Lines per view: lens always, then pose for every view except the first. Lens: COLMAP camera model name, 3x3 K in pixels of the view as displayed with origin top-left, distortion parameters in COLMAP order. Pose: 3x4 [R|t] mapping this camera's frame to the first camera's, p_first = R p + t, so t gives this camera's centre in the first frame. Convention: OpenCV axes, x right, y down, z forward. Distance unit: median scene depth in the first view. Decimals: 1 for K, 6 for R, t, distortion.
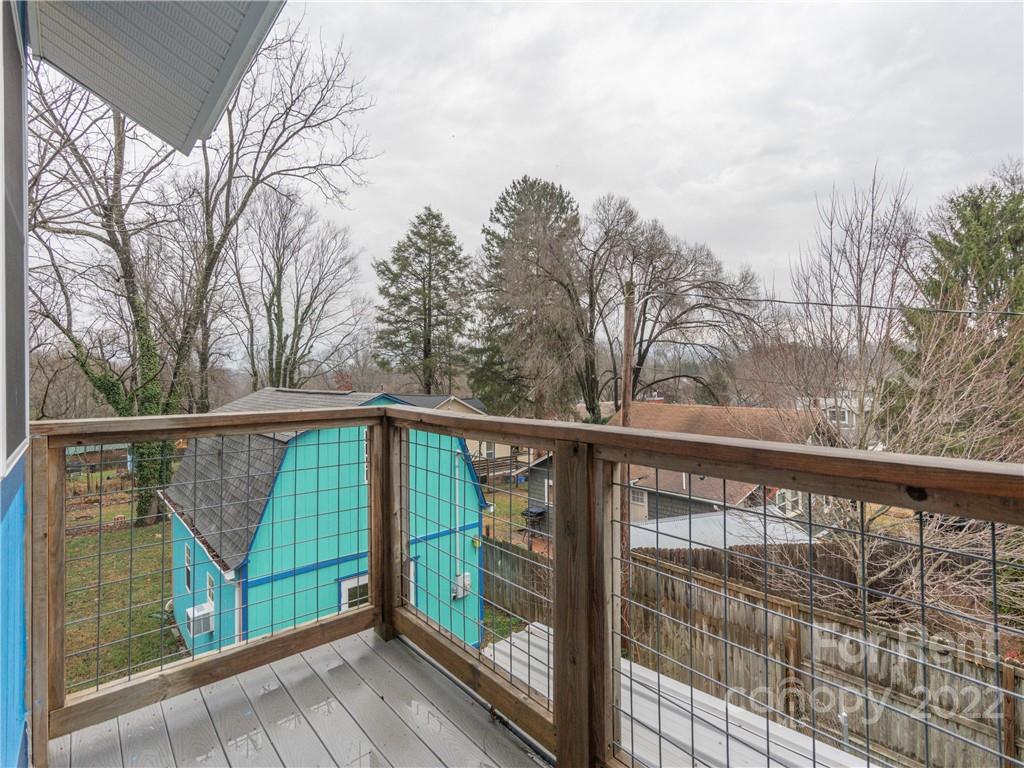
lens RADIAL K [[512.8, 0, 512.0], [0, 512.8, 384.0], [0, 0, 1]] dist [0.000781, 0.000126]
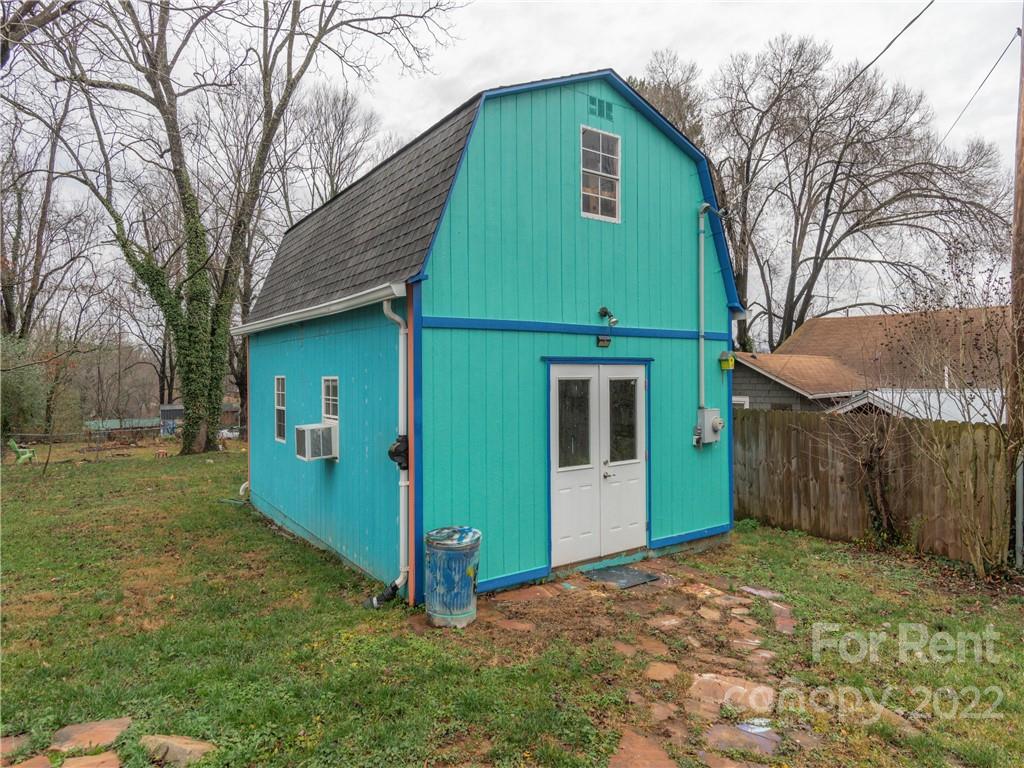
lens RADIAL K [[619.1, 0, 512.0], [0, 619.1, 384.0], [0, 0, 1]] dist [-0.017007, -0.000542]
pose [[0.993255, 0.009467, -0.115559, -0.080889], [-0.008233, 0.999904, 0.011152, 0.110395], [0.115654, -0.010126, 0.993238, 0.076763]]
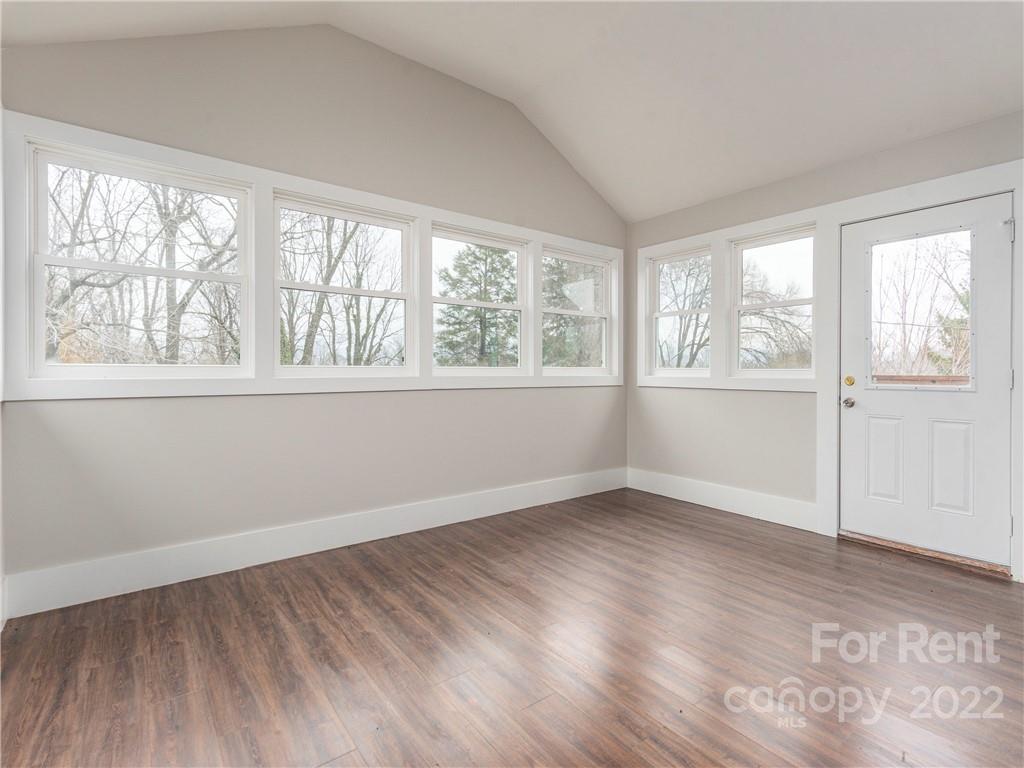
lens RADIAL K [[495.4, 0, 512.0], [0, 495.4, 384.0], [0, 0, 1]] dist [0.001777, 0.000149]
pose [[0.997861, 0.020779, -0.061979, -0.072611], [-0.020740, 0.999784, 0.001273, 0.008457], [0.061992, 0.000016, 0.998077, -0.098884]]
